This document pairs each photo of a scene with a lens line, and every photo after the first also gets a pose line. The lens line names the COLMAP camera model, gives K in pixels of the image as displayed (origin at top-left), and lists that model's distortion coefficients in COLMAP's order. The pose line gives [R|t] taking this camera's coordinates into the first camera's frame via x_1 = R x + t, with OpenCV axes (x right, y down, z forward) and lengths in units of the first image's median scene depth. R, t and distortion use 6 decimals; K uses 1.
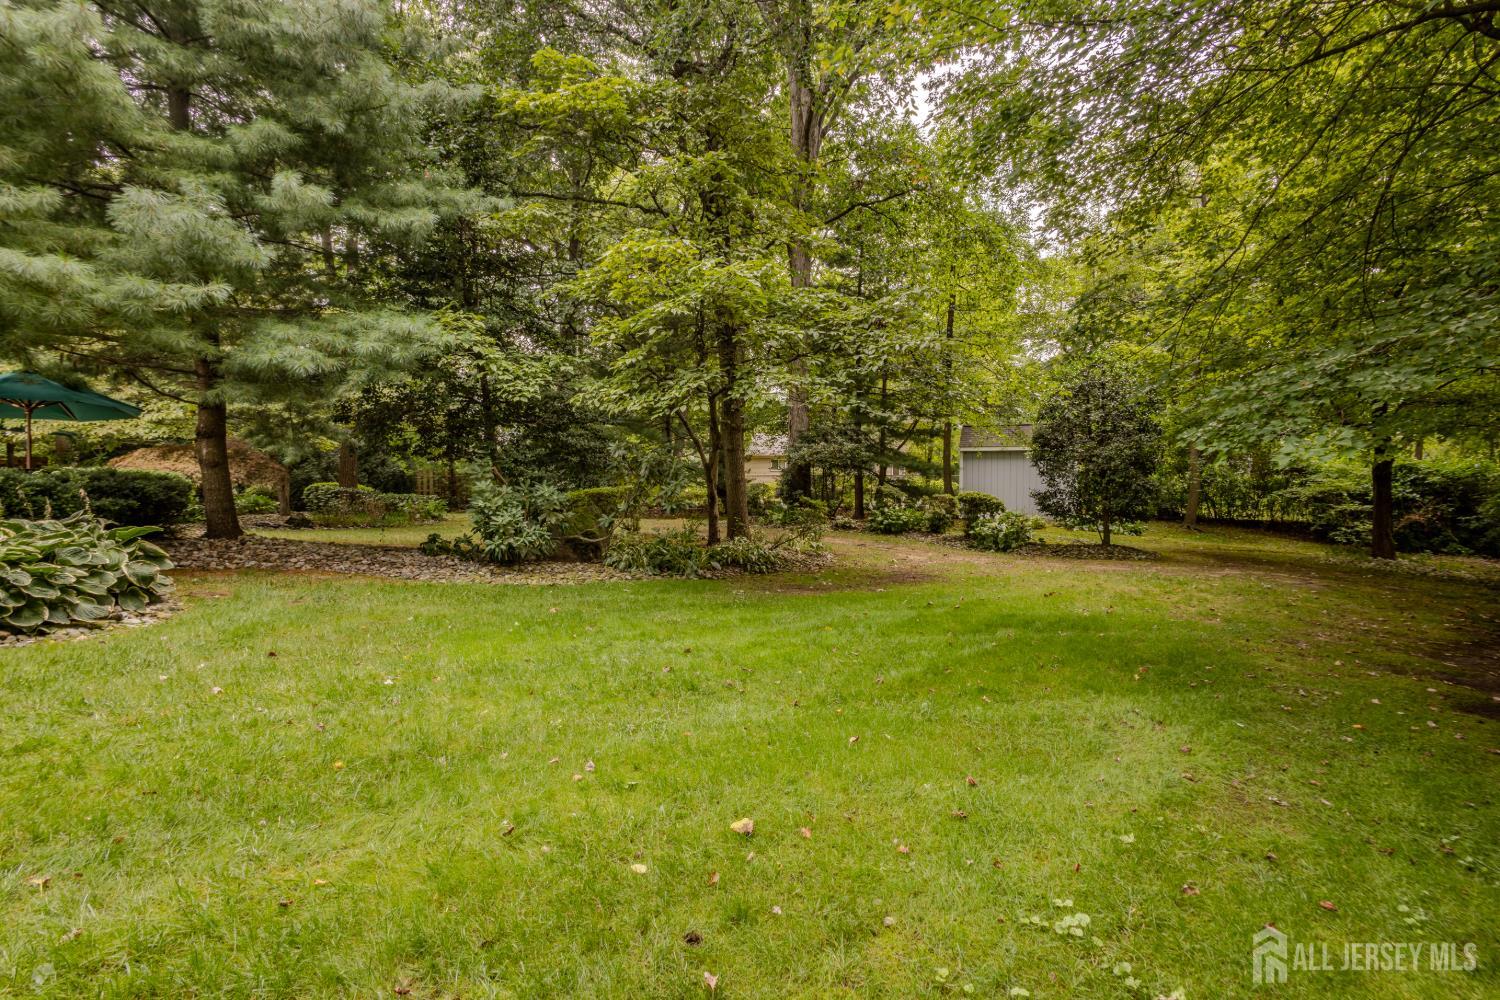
lens RADIAL K [[695.2, 0, 752.1], [0, 695.2, 495.1], [0, 0, 1]] dist [0.002709, -0.000573]
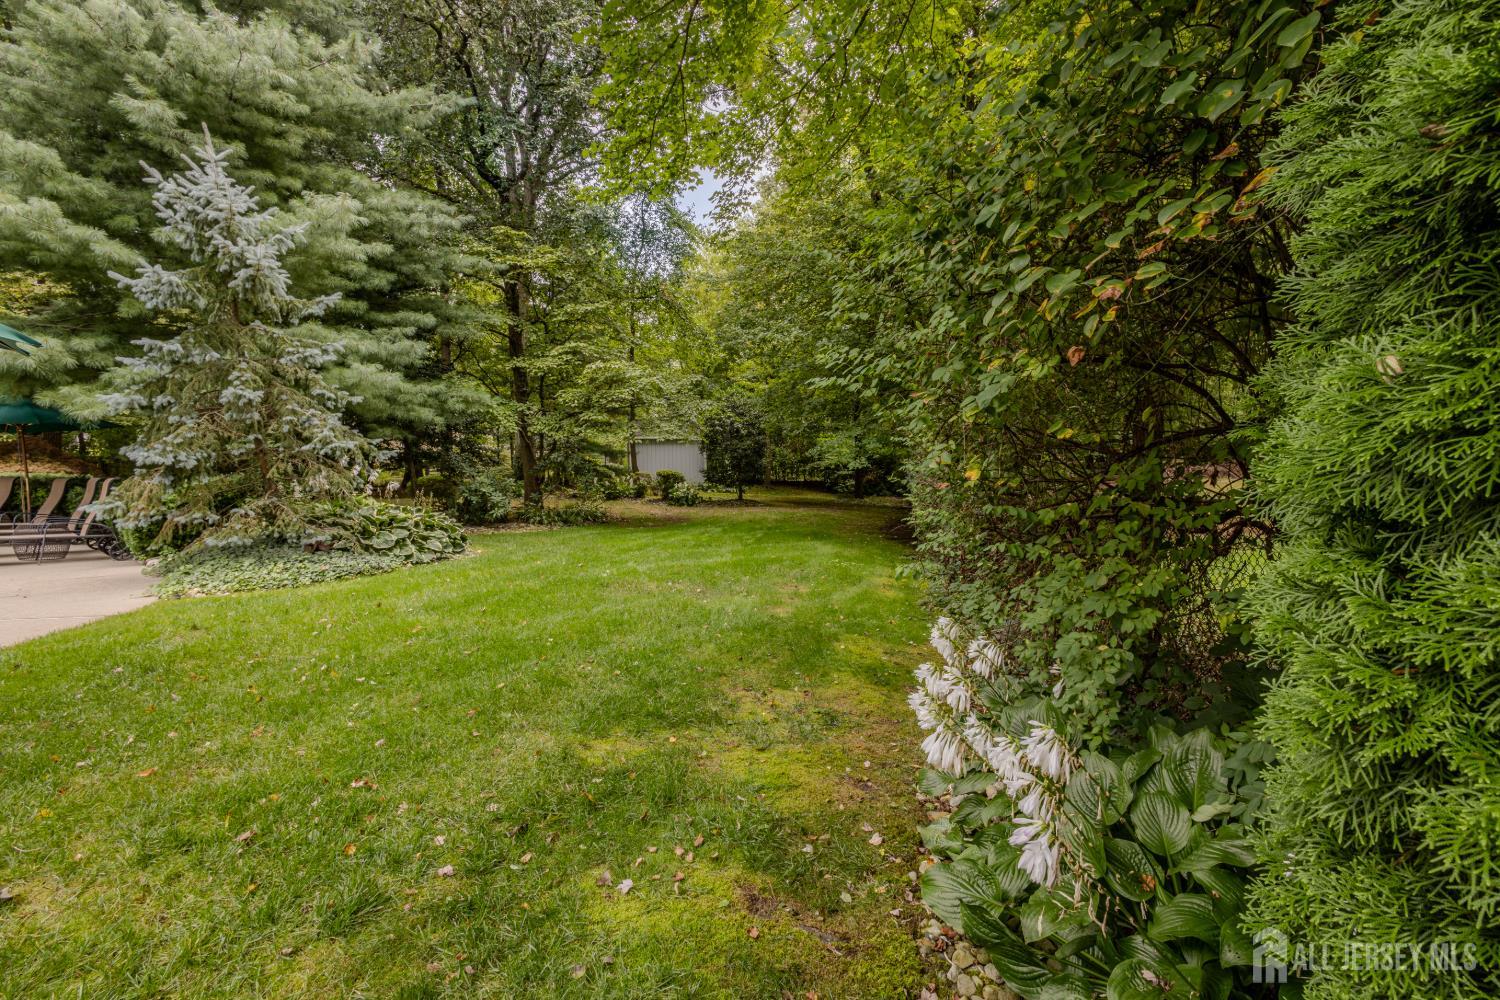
lens RADIAL K [[695.2, 0, 762.7], [0, 695.2, 484.6], [0, 0, 1]] dist [0.002709, -0.000573]
pose [[0.811685, -0.036677, 0.582942, -0.443124], [0.019103, 0.999160, 0.036265, -0.025431], [-0.583782, -0.018300, 0.811704, -0.420326]]
